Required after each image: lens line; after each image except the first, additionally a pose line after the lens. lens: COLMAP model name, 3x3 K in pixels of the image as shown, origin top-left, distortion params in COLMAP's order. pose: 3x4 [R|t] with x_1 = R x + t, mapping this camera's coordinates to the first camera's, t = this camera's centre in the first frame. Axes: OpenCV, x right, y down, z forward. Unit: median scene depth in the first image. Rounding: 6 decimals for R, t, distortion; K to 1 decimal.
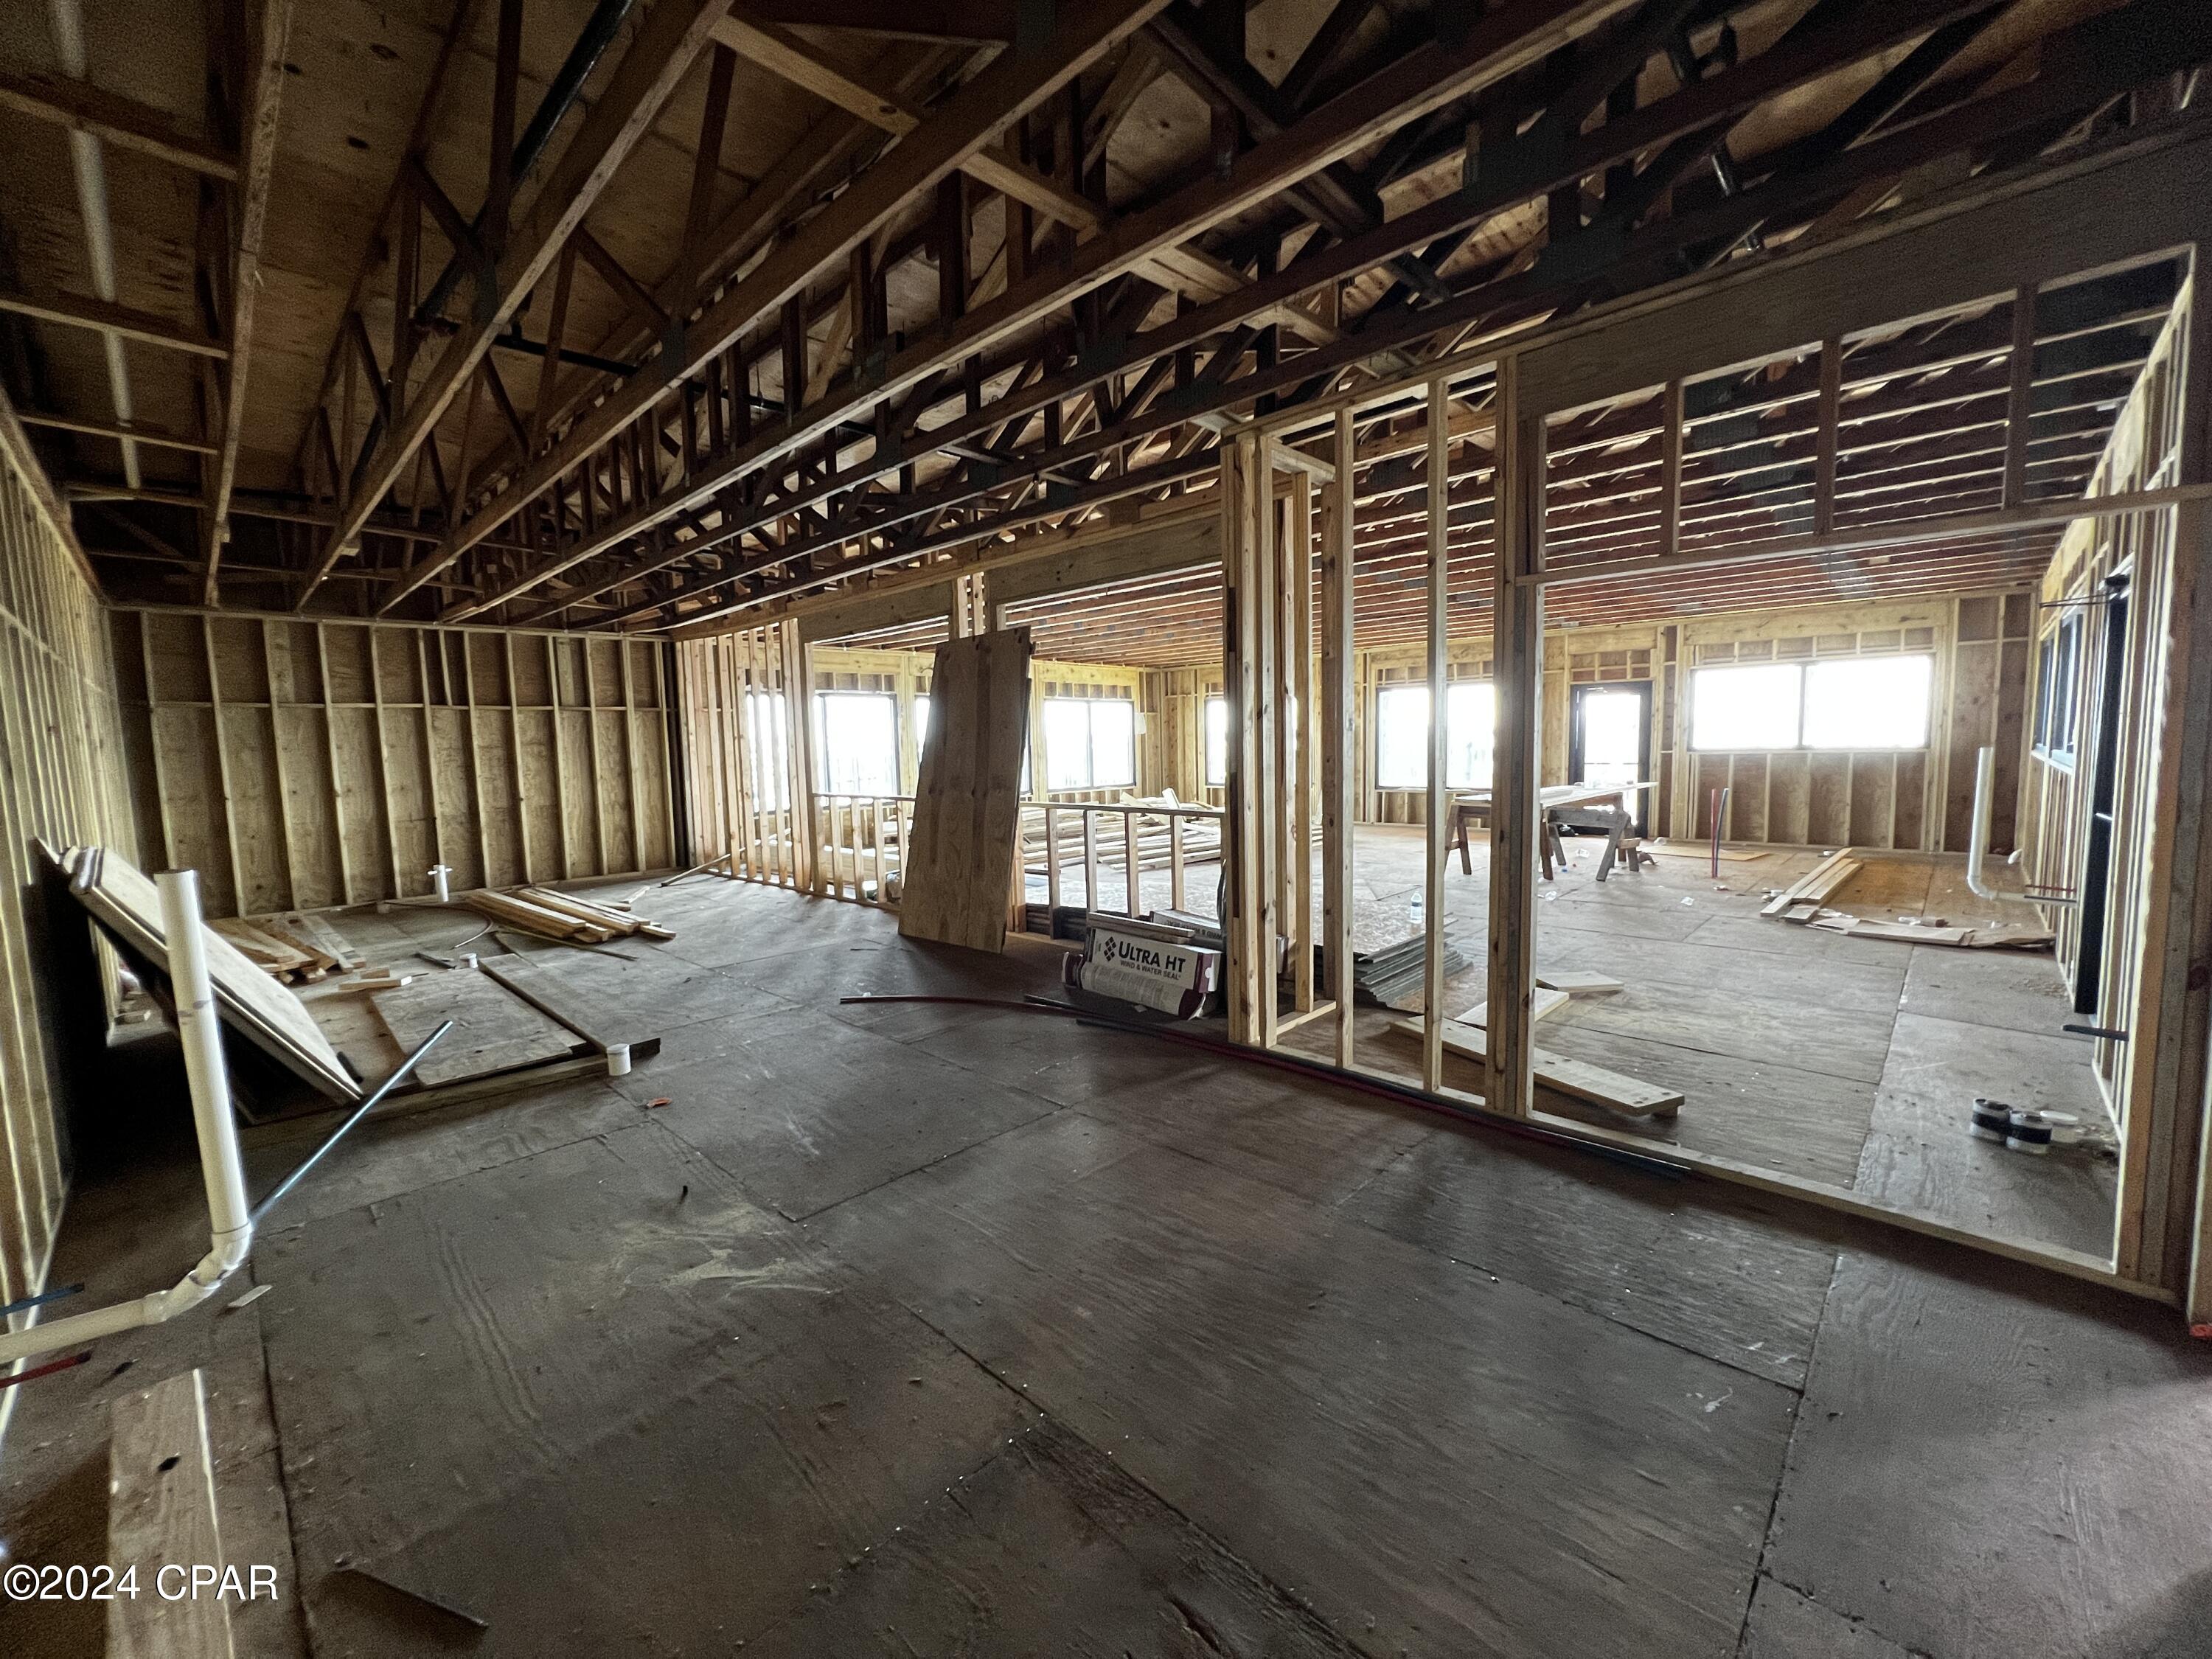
lens RADIAL K [[885.8, 0, 1105.8], [0, 885.8, 824.3], [0, 0, 1]] dist [-0.000820, 0.000545]
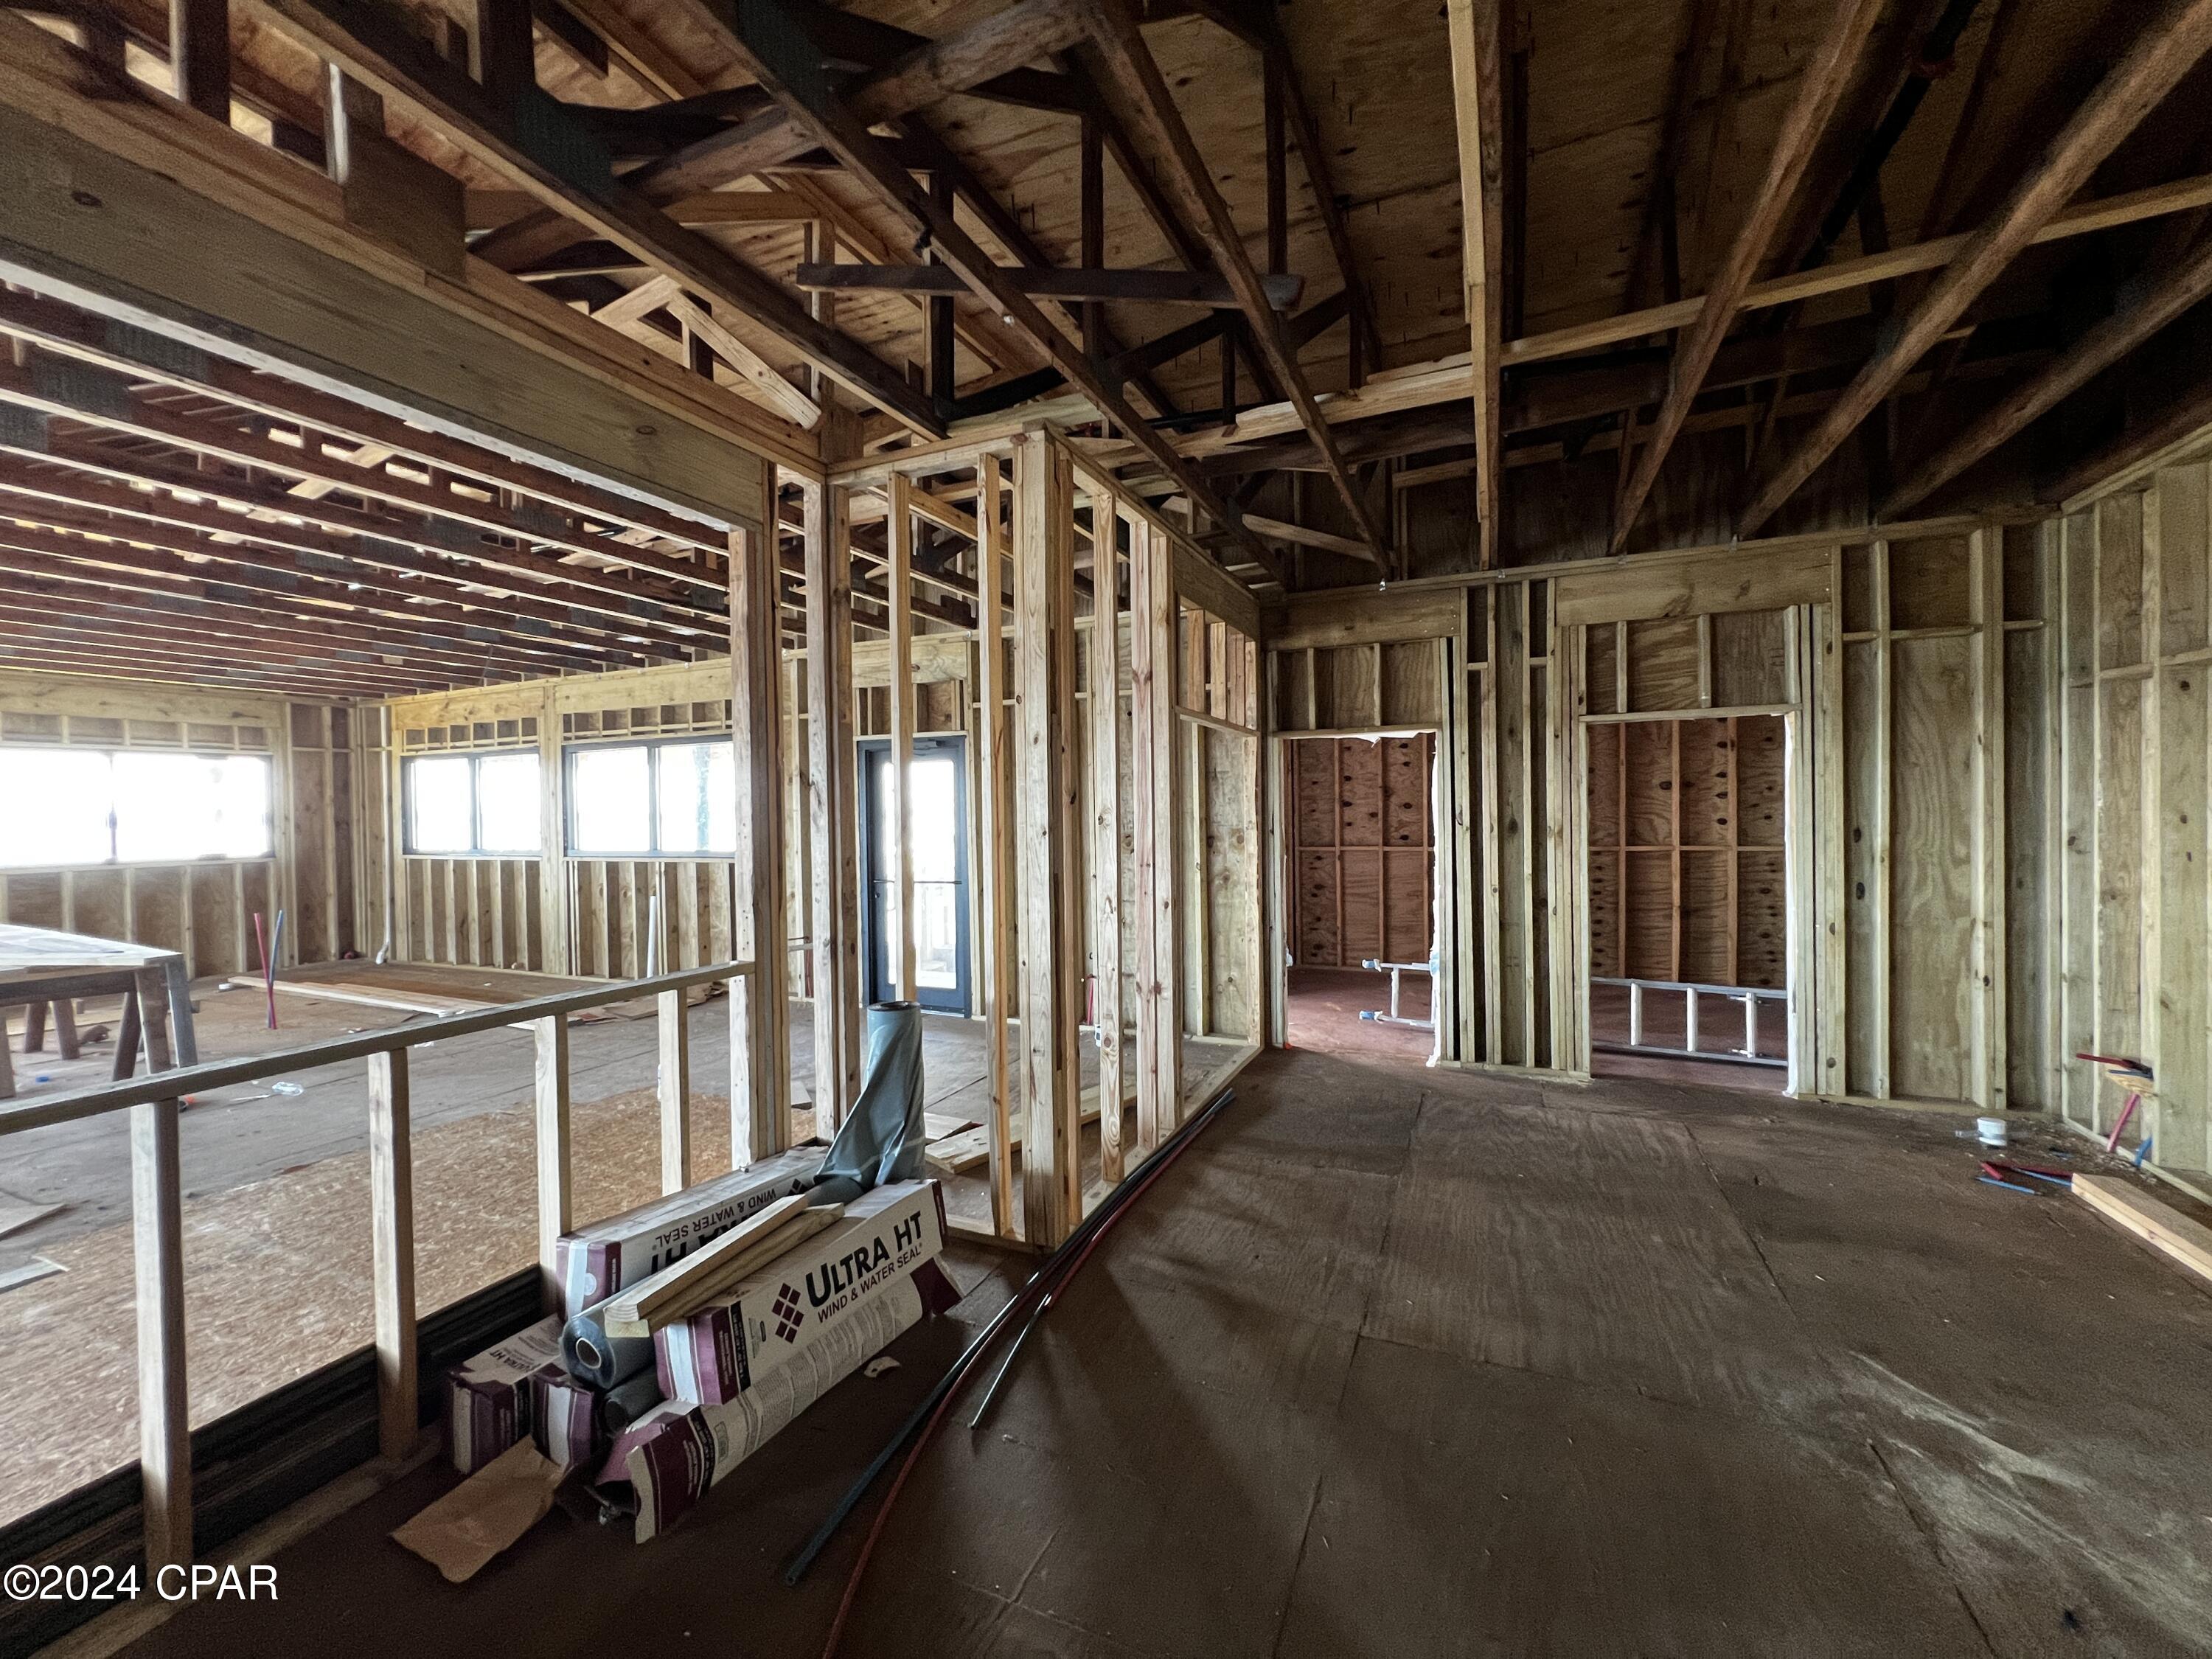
lens RADIAL K [[885.8, 0, 1102.7], [0, 885.8, 829.6], [0, 0, 1]] dist [-0.000820, 0.000545]
pose [[-0.328825, 0.009141, 0.944347, -0.236004], [0.110786, 0.993422, 0.028960, -0.046602], [-0.937870, 0.114143, -0.327674, 0.497116]]
